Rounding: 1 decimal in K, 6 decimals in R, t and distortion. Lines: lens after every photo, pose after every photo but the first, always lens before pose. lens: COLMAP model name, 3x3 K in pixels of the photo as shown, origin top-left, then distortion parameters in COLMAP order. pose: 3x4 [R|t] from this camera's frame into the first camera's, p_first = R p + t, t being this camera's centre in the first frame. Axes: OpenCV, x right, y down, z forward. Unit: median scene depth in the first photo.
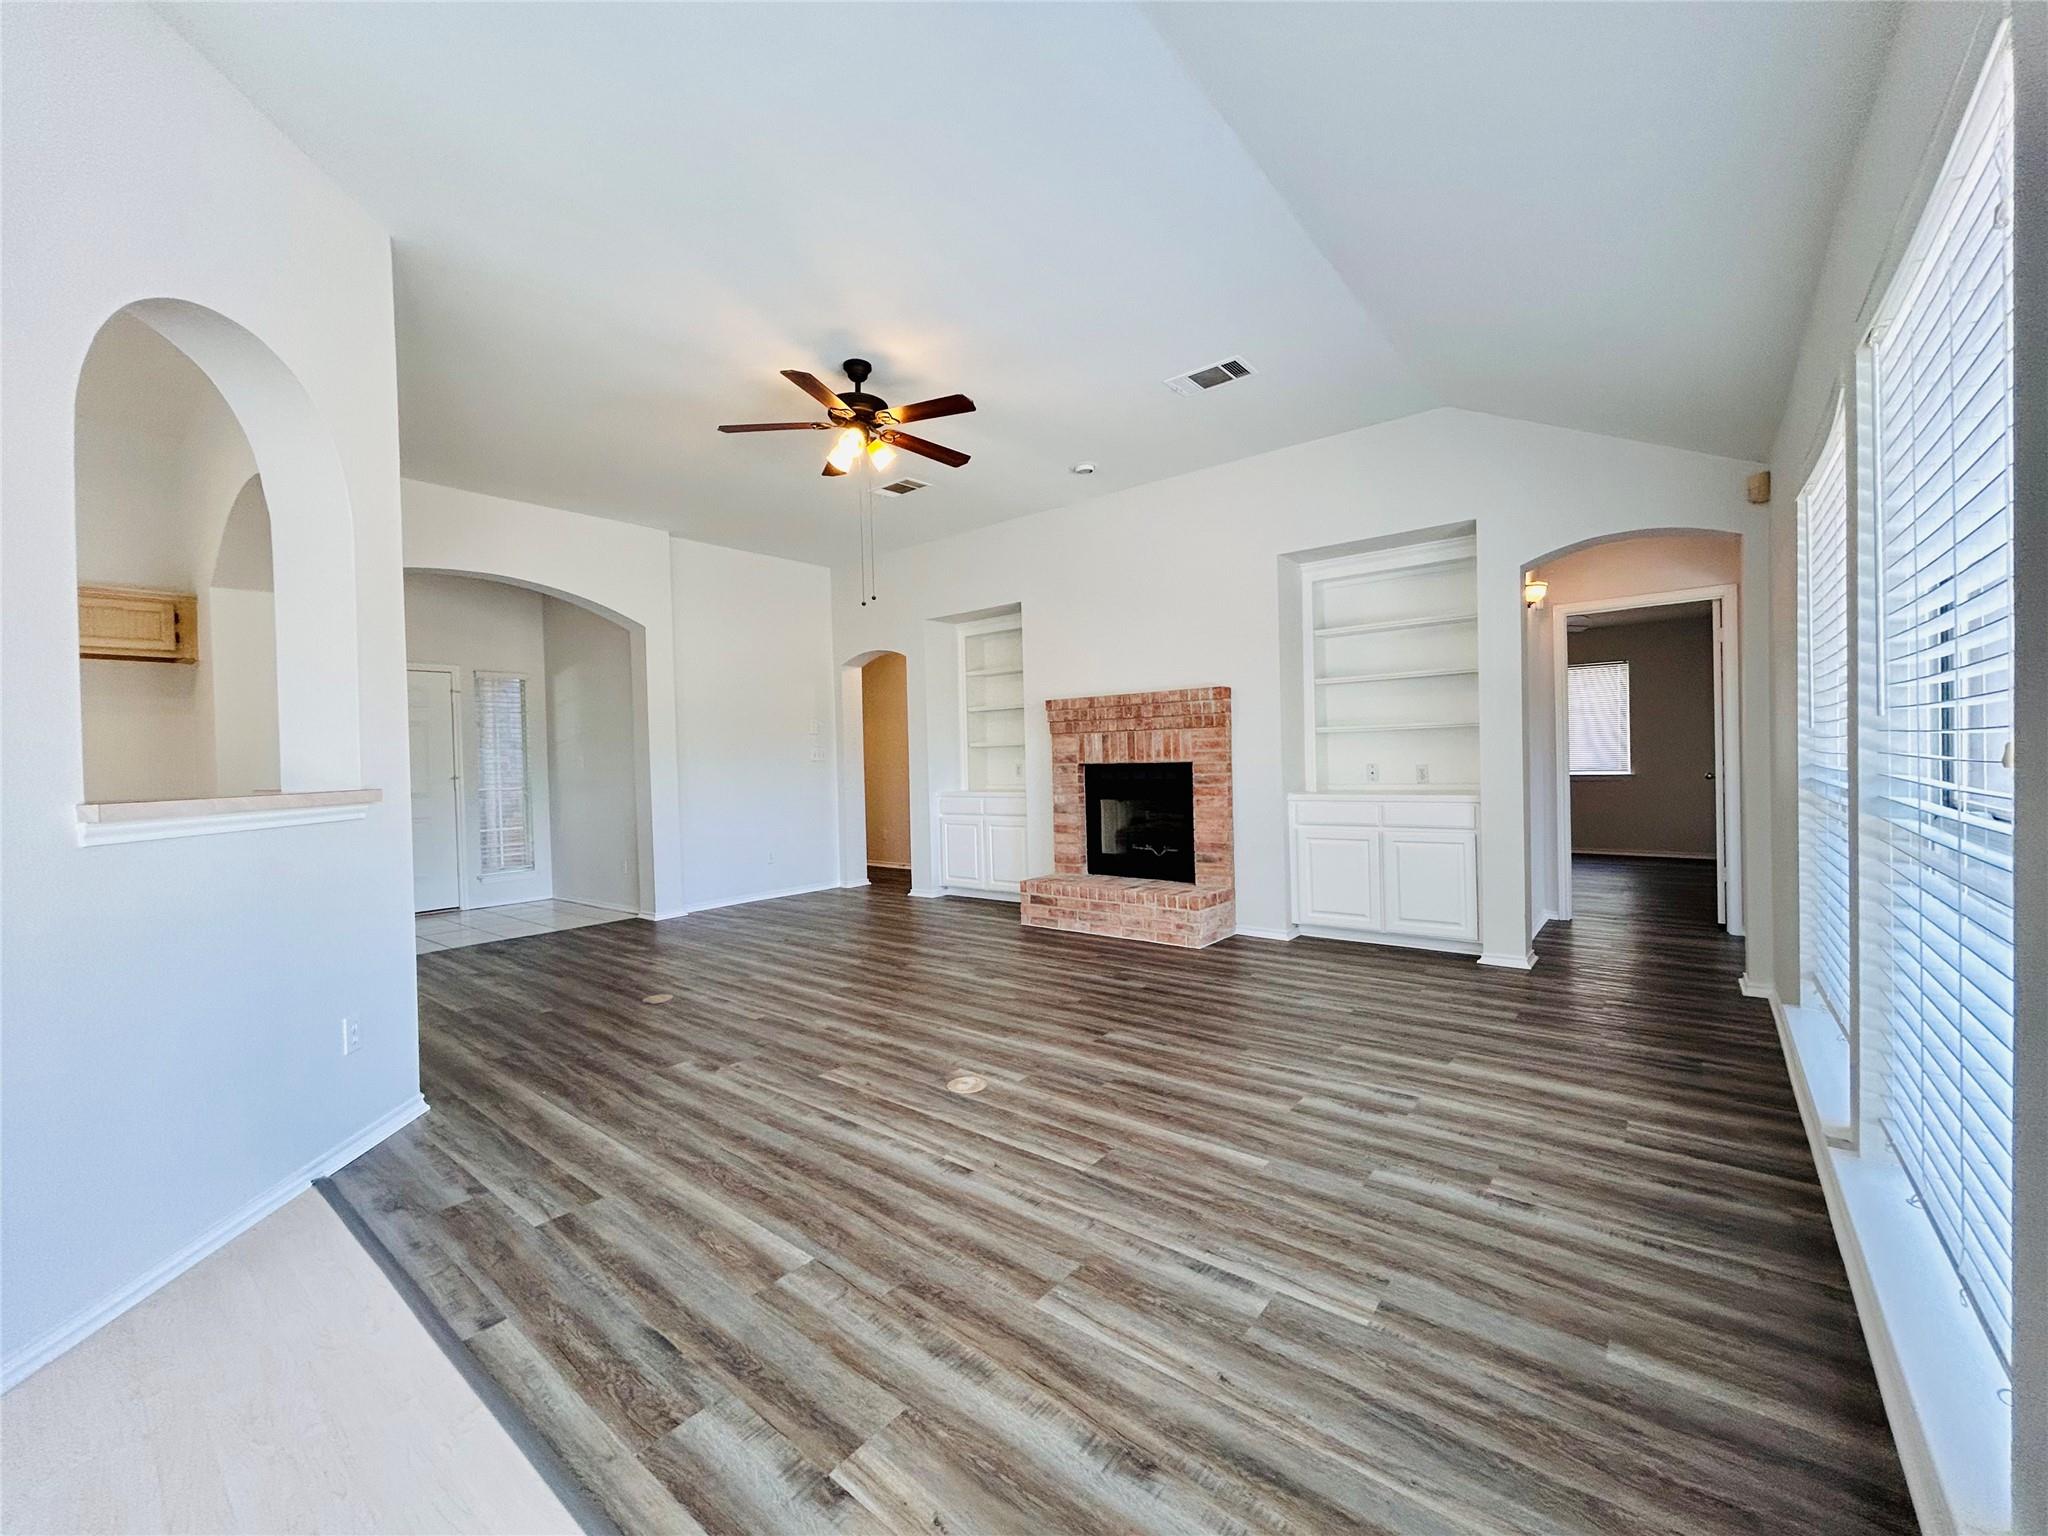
lens RADIAL K [[818.4, 0, 1019.1], [0, 818.4, 774.2], [0, 0, 1]] dist [-0.000700, 0.000064]
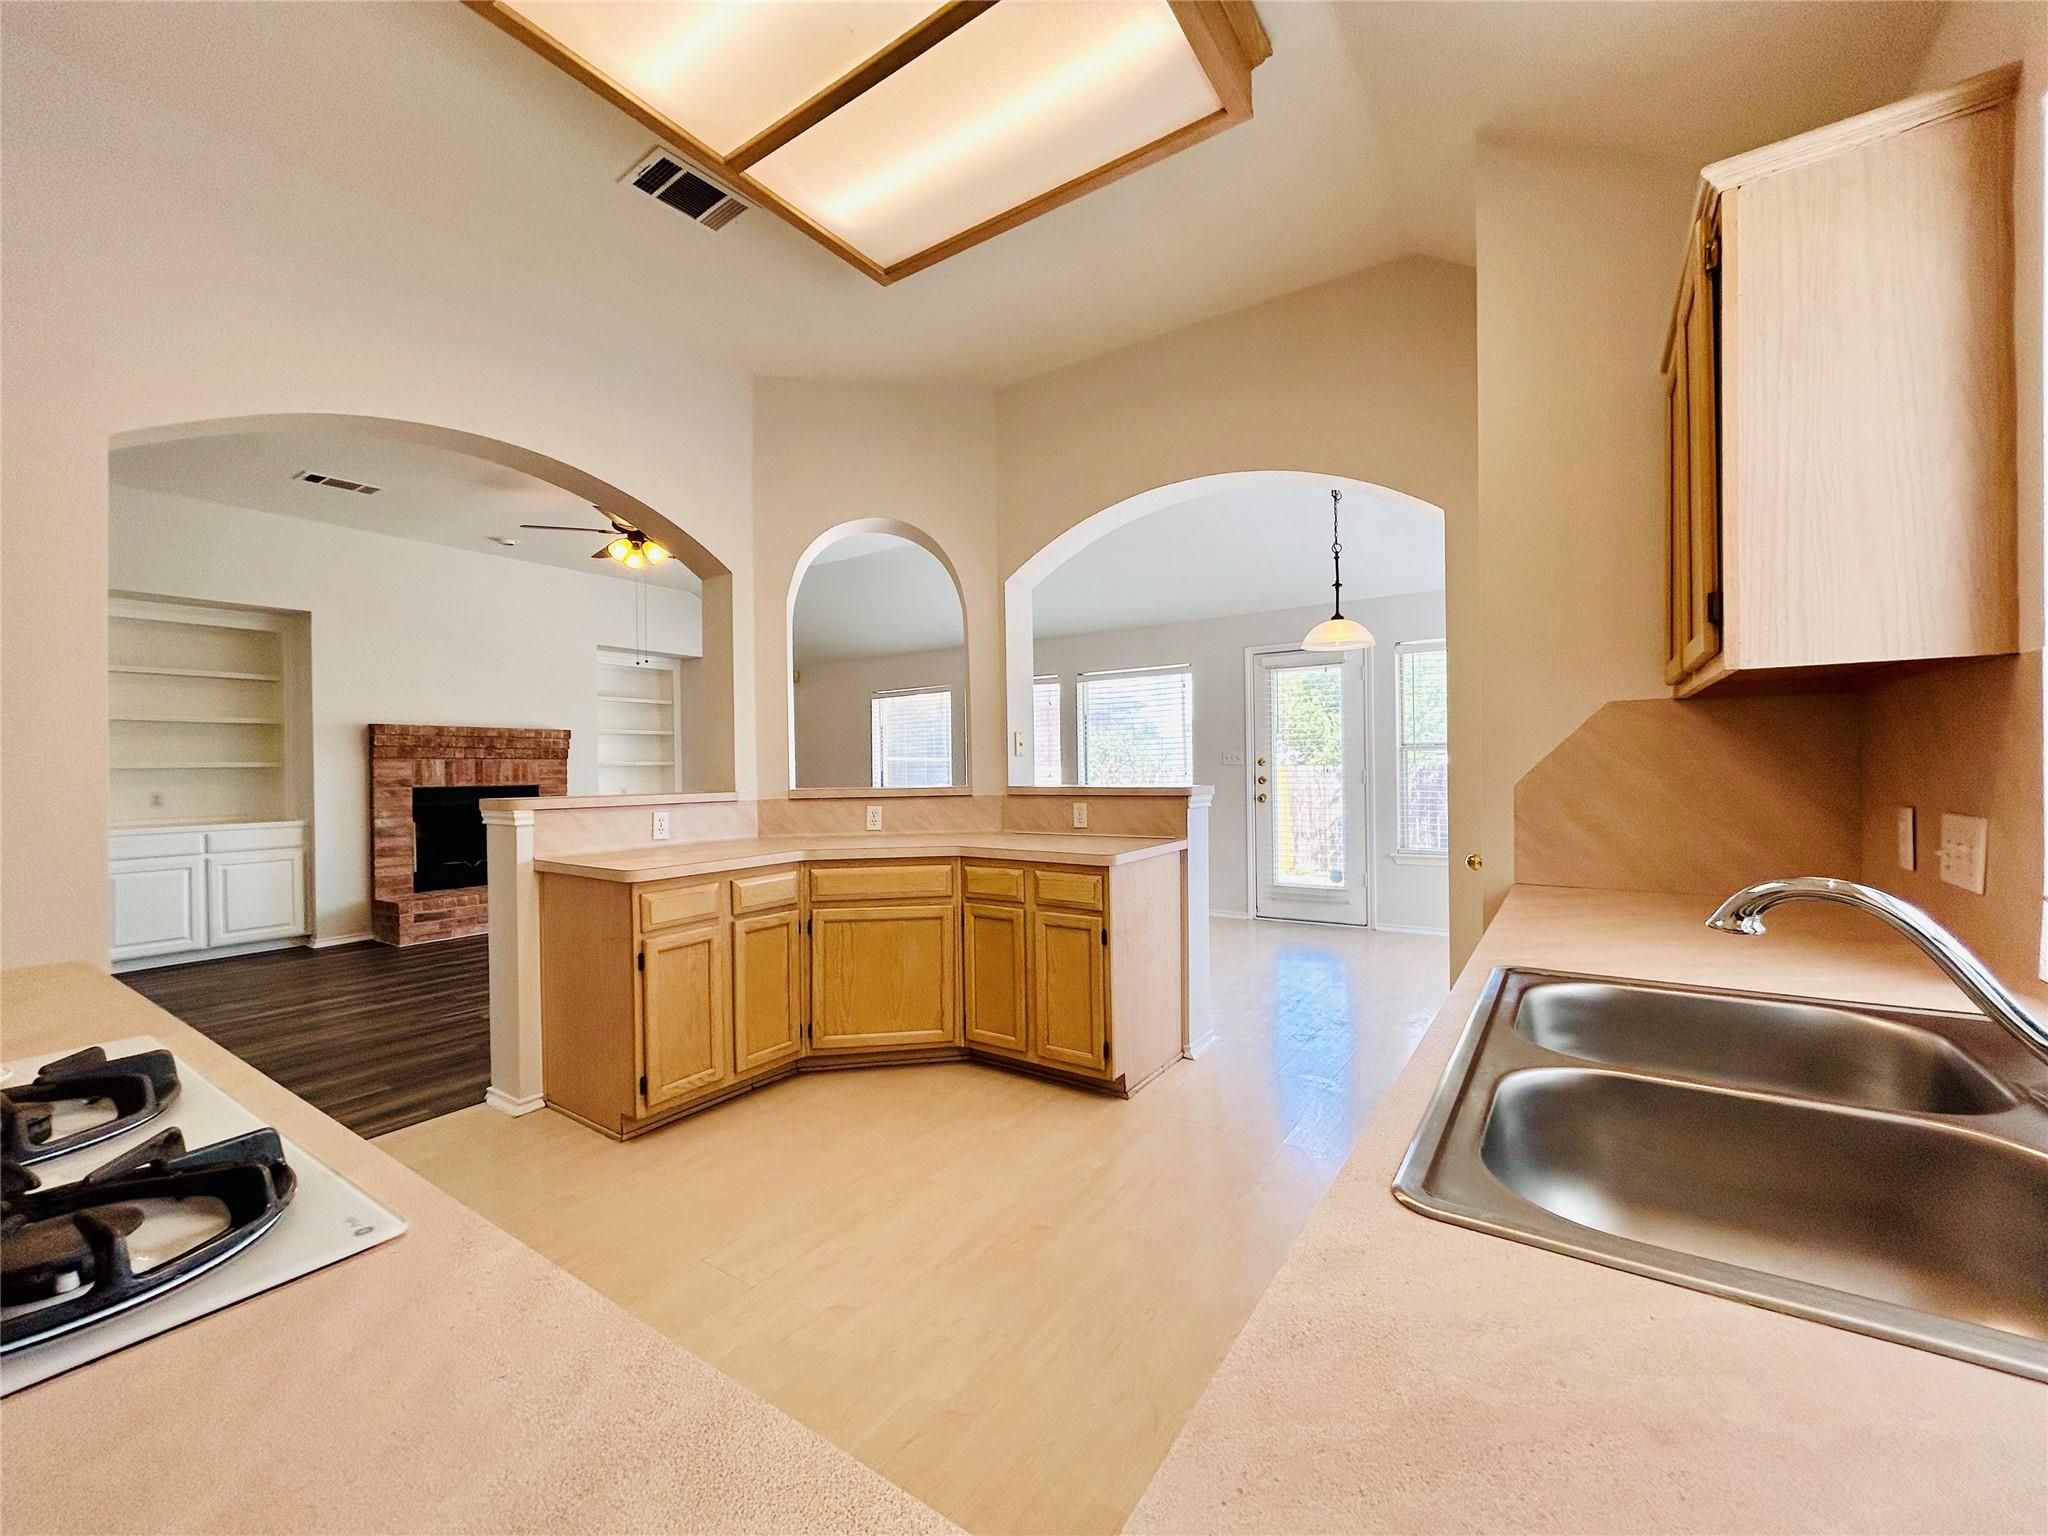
lens RADIAL K [[817.0, 0, 1024.0], [0, 817.0, 768.0], [0, 0, 1]] dist [-0.002183, 0.000078]
pose [[-0.078937, 0.027365, 0.996504, -1.147330], [0.036500, 0.999032, -0.024543, 0.018103], [-0.996211, 0.034435, -0.079859, 0.335244]]
